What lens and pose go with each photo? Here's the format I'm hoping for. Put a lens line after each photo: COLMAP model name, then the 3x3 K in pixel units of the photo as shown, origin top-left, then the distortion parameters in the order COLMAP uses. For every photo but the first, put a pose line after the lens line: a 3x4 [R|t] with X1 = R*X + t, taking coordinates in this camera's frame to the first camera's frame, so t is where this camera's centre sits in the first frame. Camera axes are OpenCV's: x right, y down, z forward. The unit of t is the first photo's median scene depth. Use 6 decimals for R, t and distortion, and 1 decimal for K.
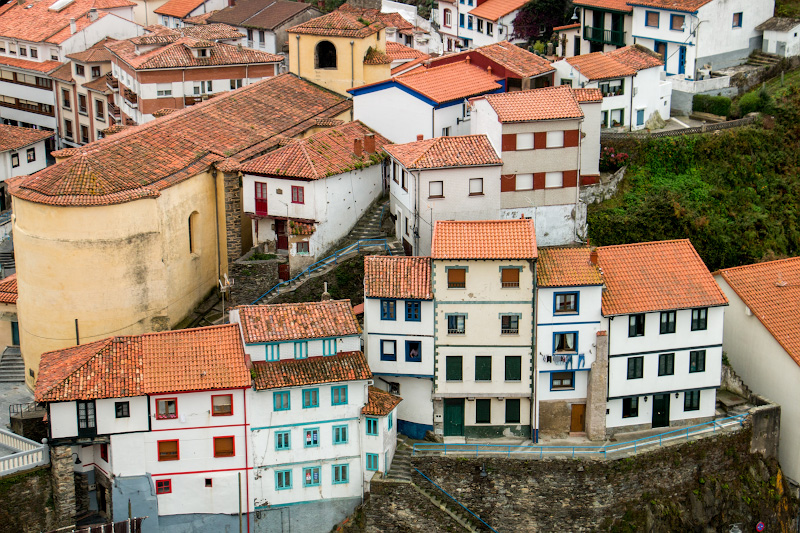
lens RADIAL K [[1741.1, 0, 396.9], [0, 1741.1, 268.5], [0, 0, 1]] dist [0.441394, 0.000000]
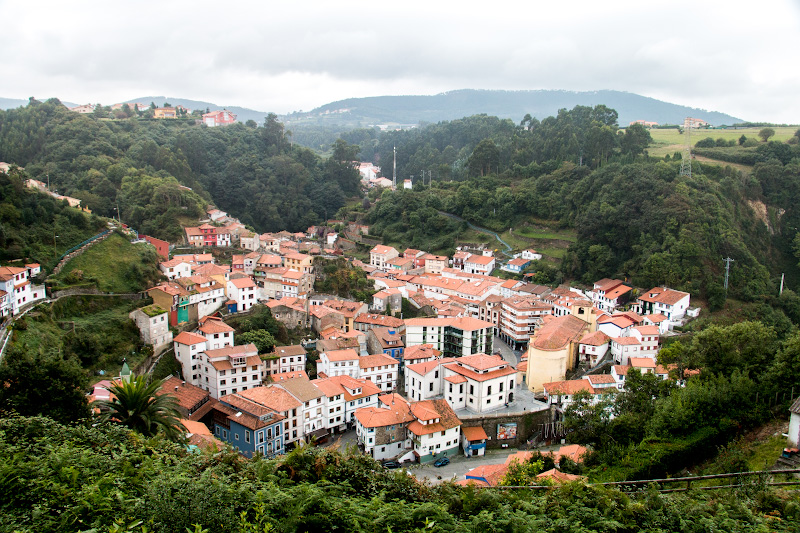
lens RADIAL K [[688.6, 0, 403.1], [0, 688.6, 265.3], [0, 0, 1]] dist [-0.101789, 0.064427]
pose [[0.996265, 0.042023, -0.075429, -0.402753], [-0.050332, 0.992446, -0.111884, -0.035416], [0.070157, 0.115263, 0.990854, -0.718957]]
